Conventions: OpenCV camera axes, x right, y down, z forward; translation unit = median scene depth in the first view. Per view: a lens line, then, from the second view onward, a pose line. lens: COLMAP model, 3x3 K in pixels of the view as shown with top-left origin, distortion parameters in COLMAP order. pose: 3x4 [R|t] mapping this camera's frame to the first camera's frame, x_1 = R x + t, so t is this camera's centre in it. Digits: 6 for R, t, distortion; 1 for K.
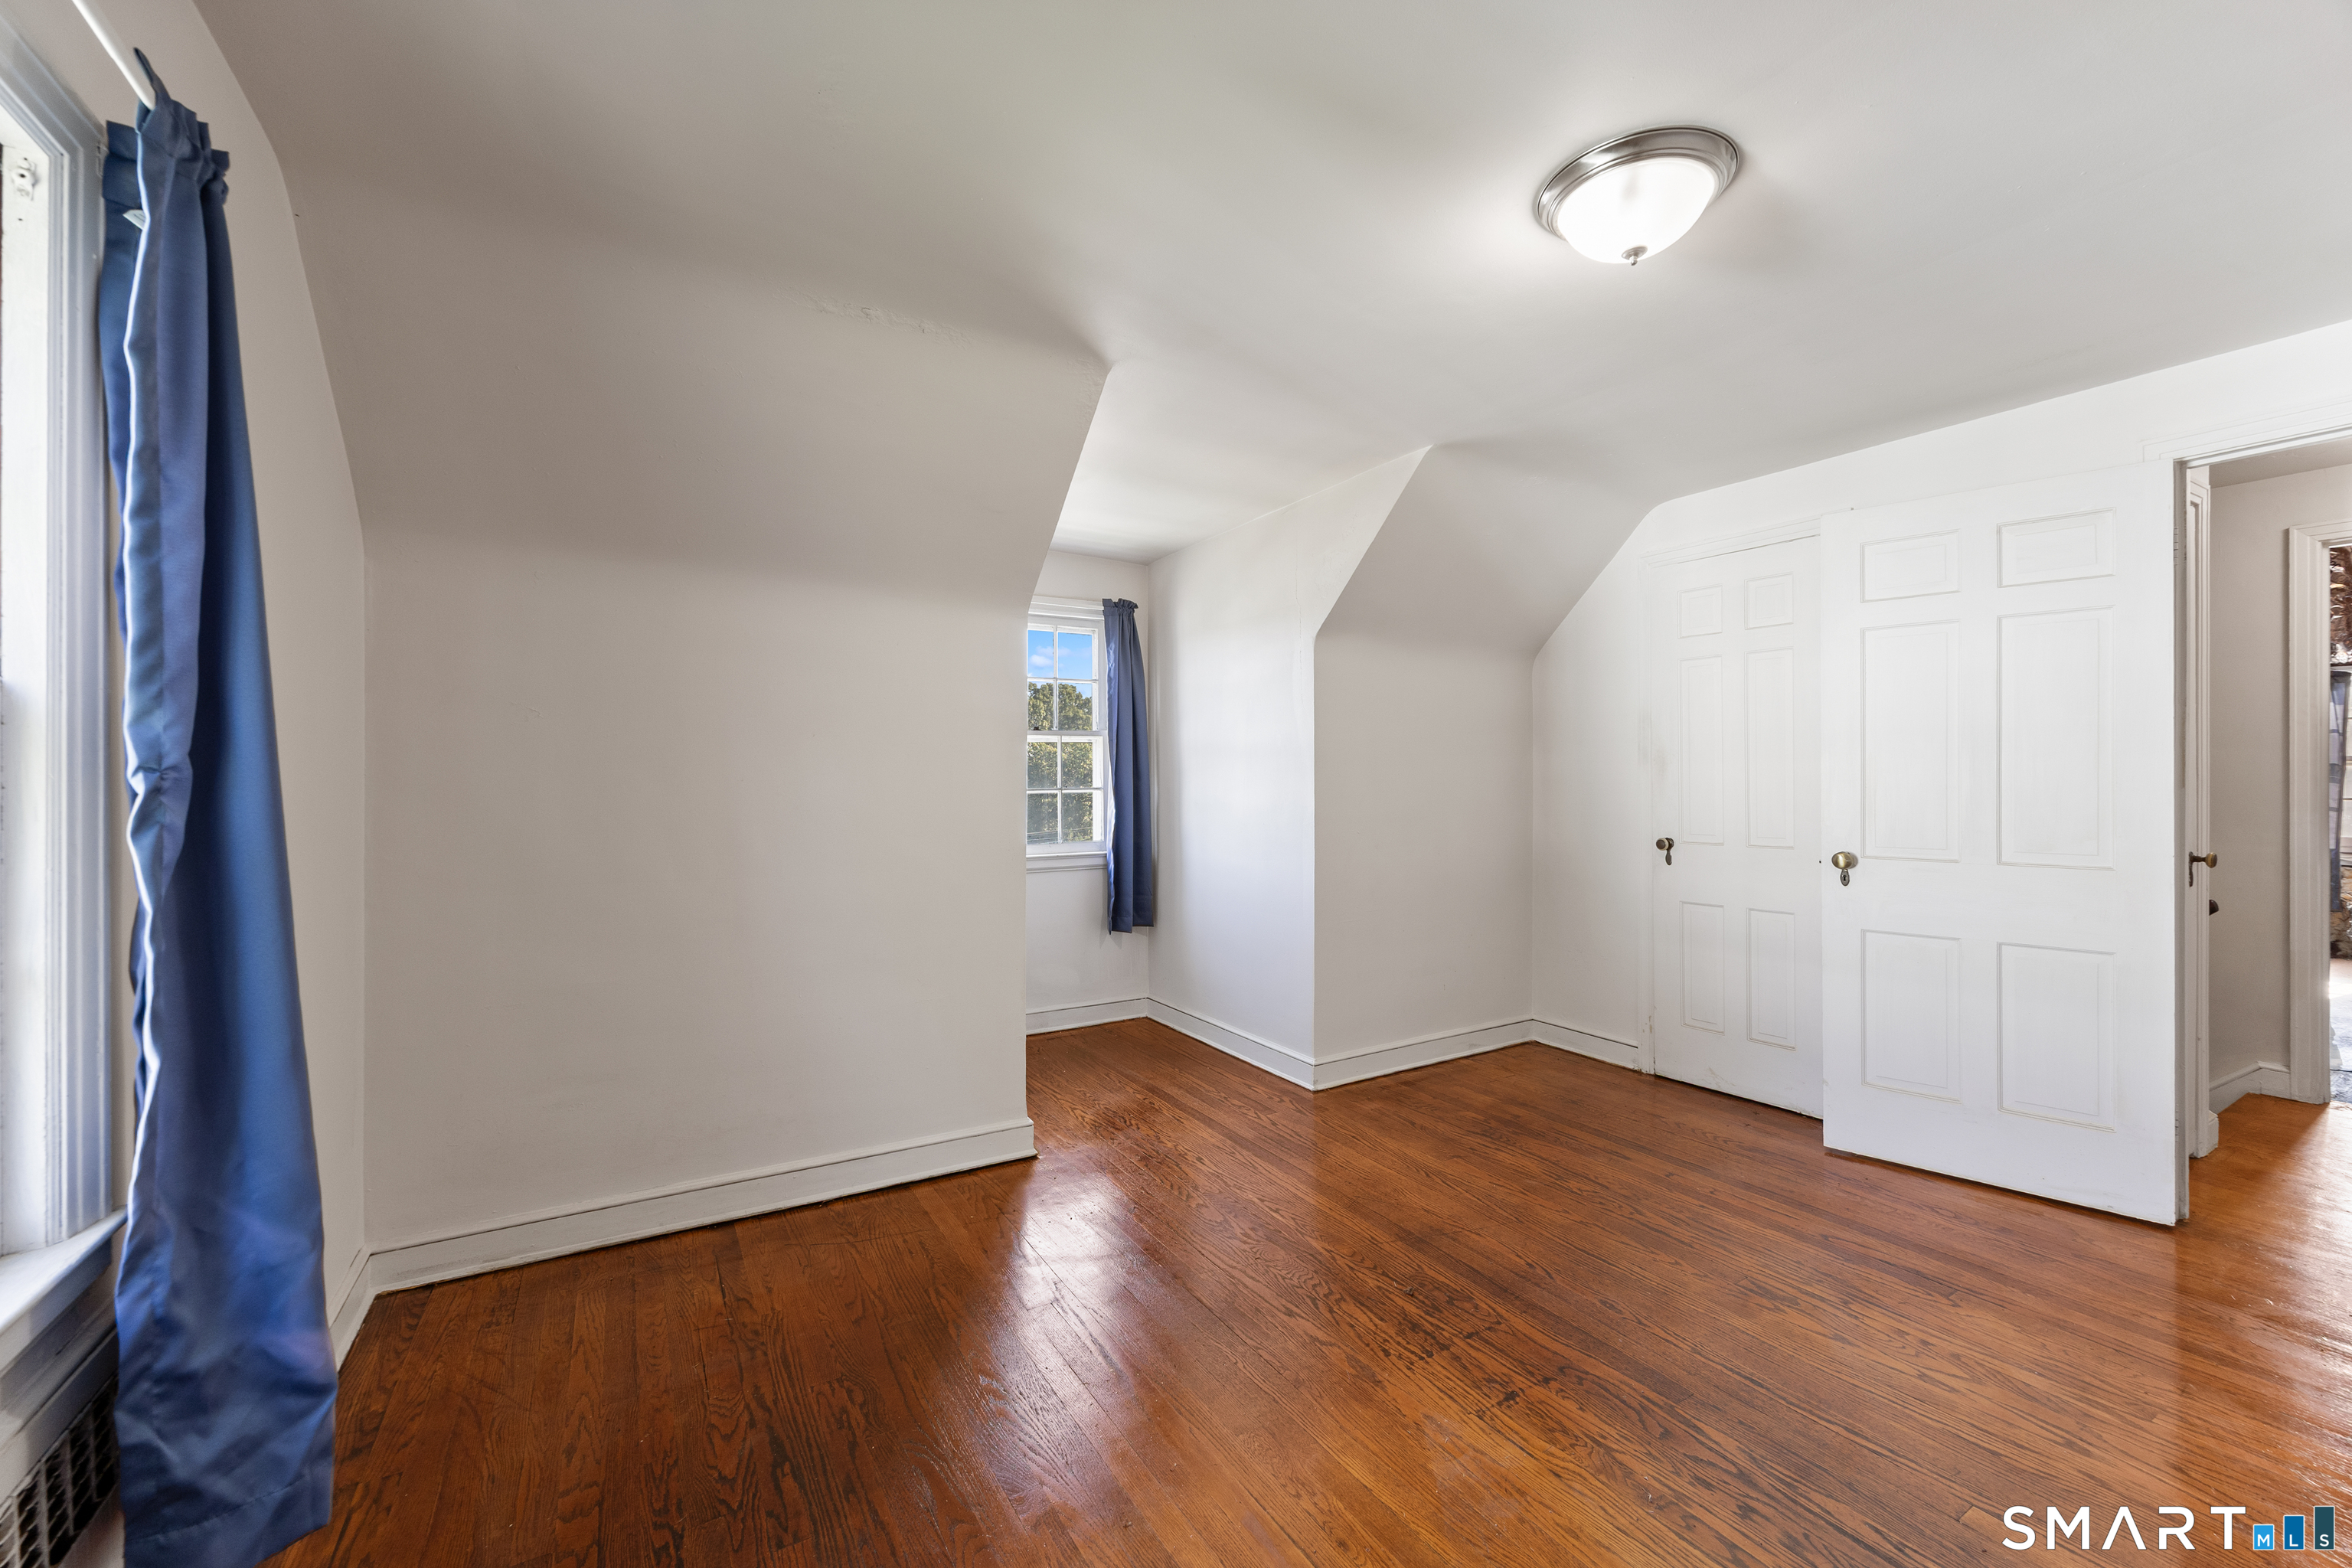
lens RADIAL K [[933.5, 0, 1160.2], [0, 933.5, 783.3], [0, 0, 1]] dist [0.004832, -0.000020]
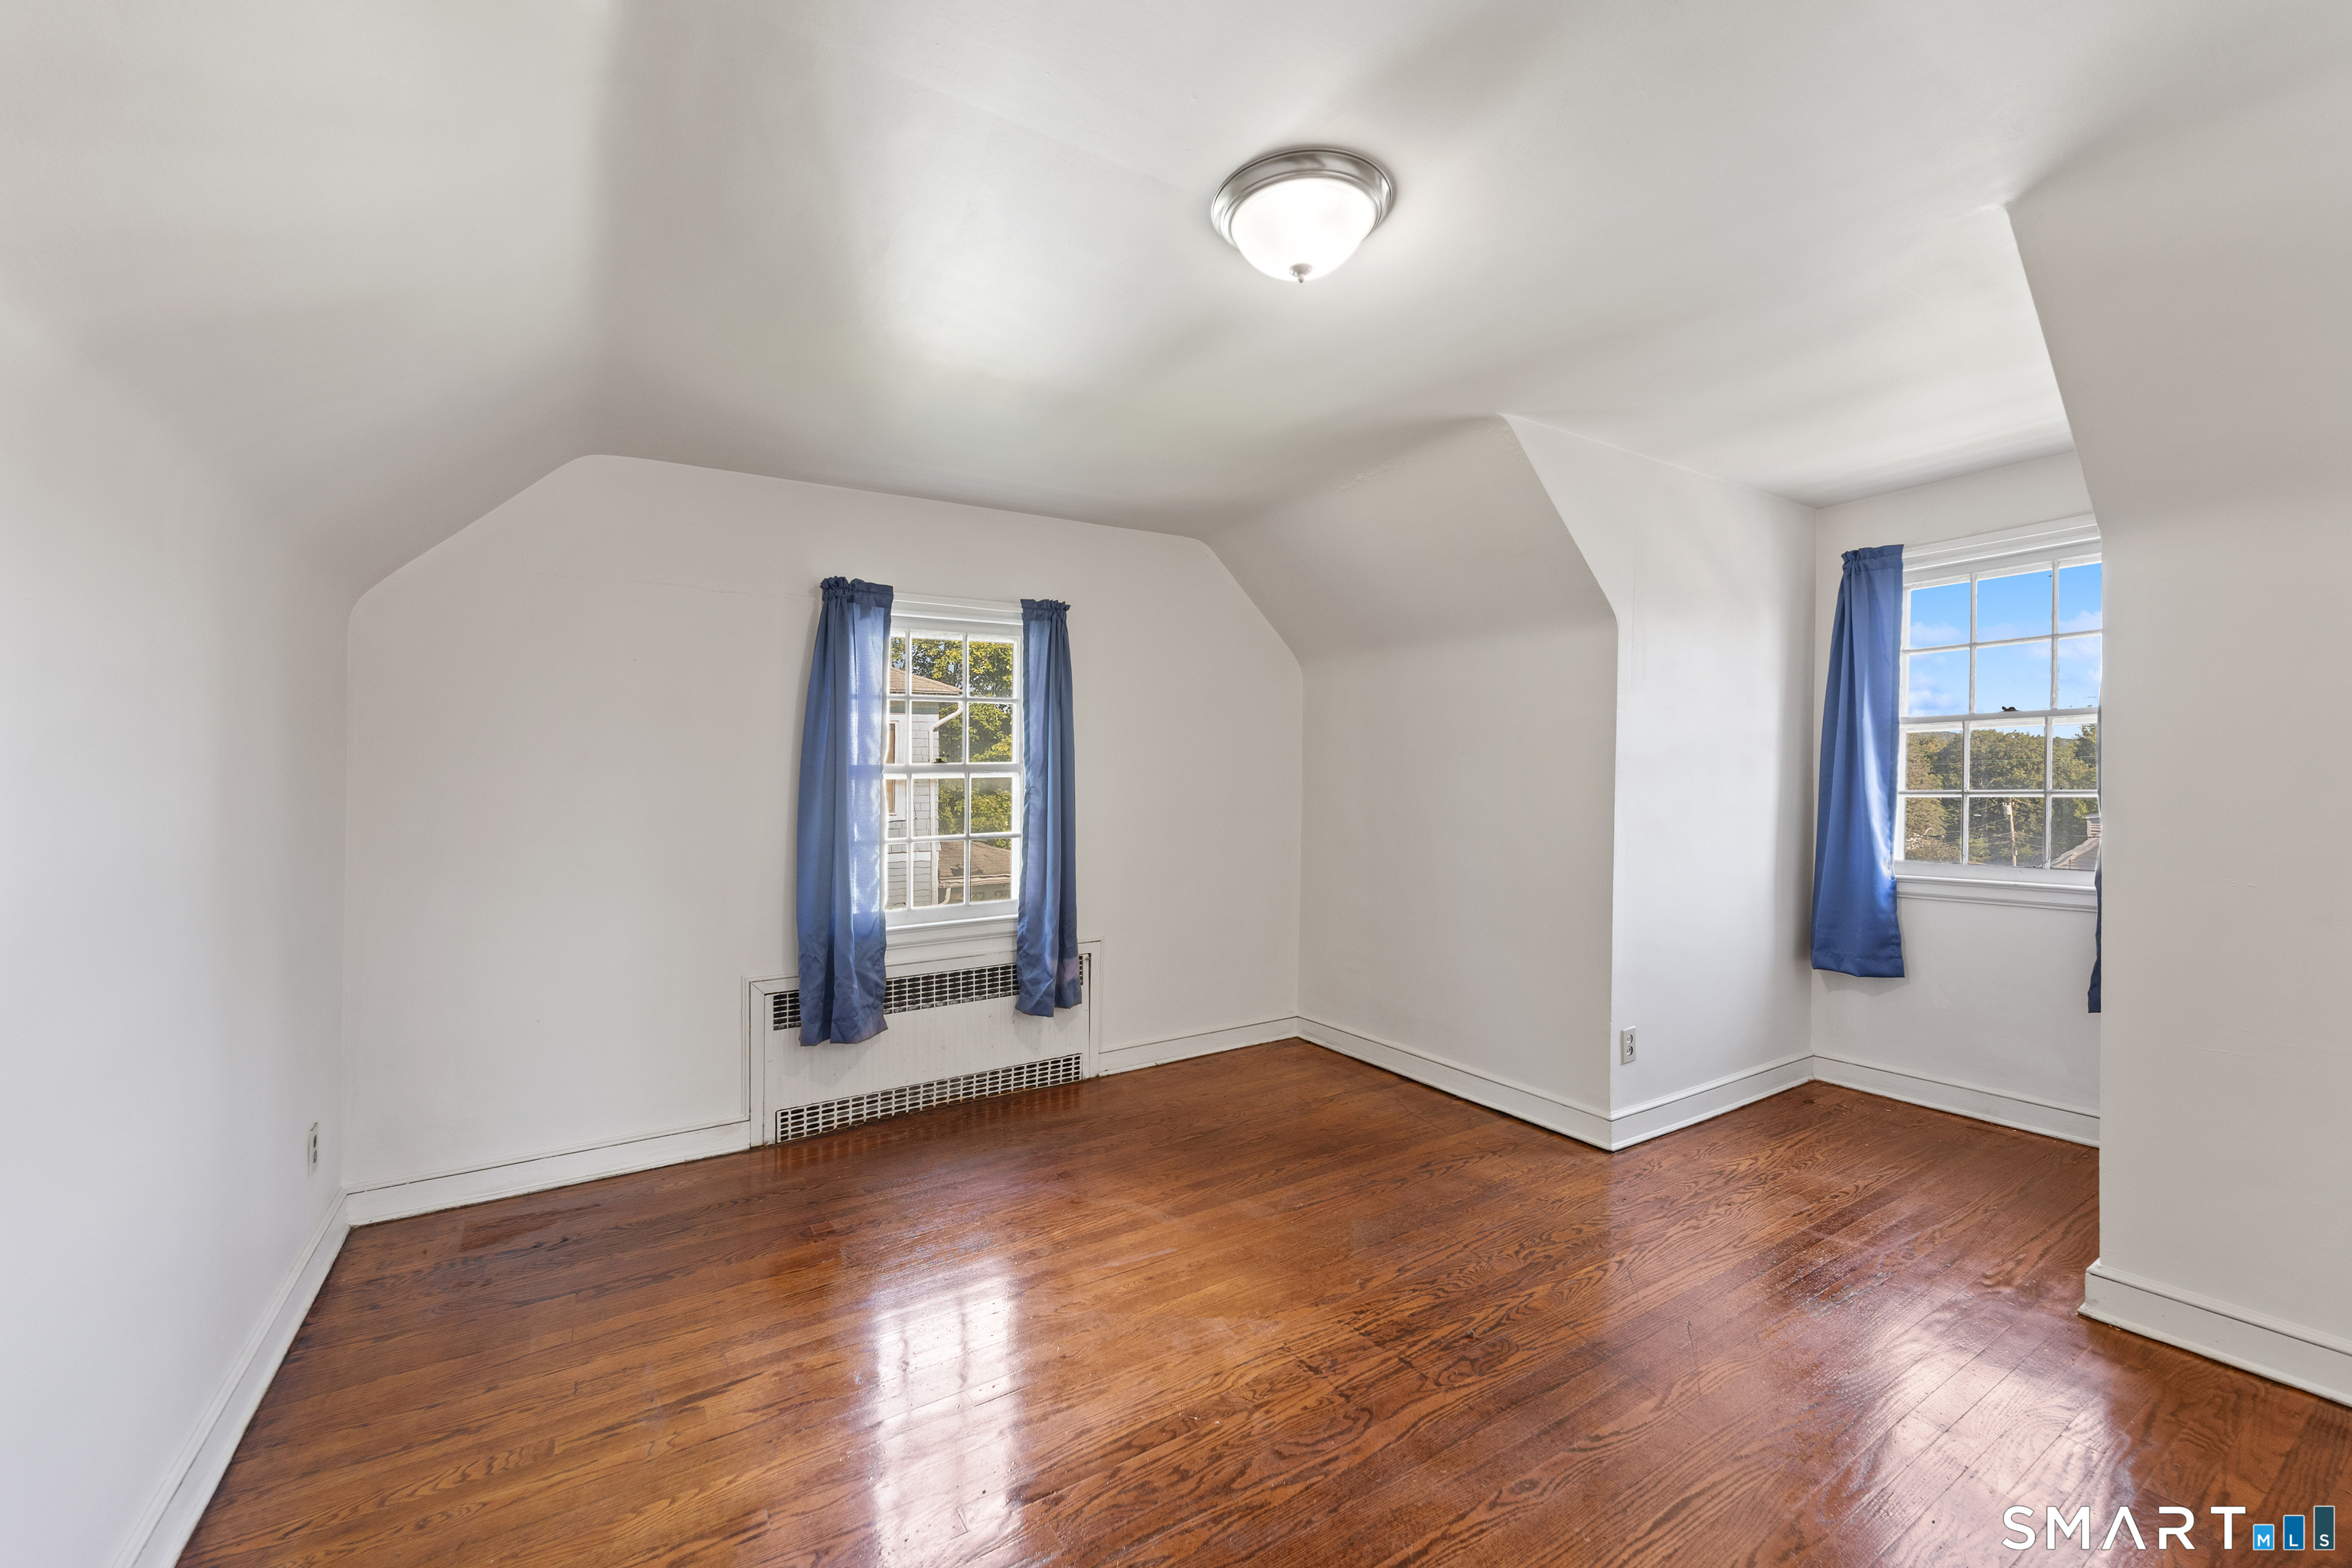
lens RADIAL K [[933.5, 0, 1176.9], [0, 933.5, 823.7], [0, 0, 1]] dist [0.004832, -0.000020]
pose [[0.047131, 0.049894, -0.997642, 1.112362], [0.000988, 0.998749, 0.049996, -0.011815], [0.998888, -0.003342, 0.047023, 0.637606]]
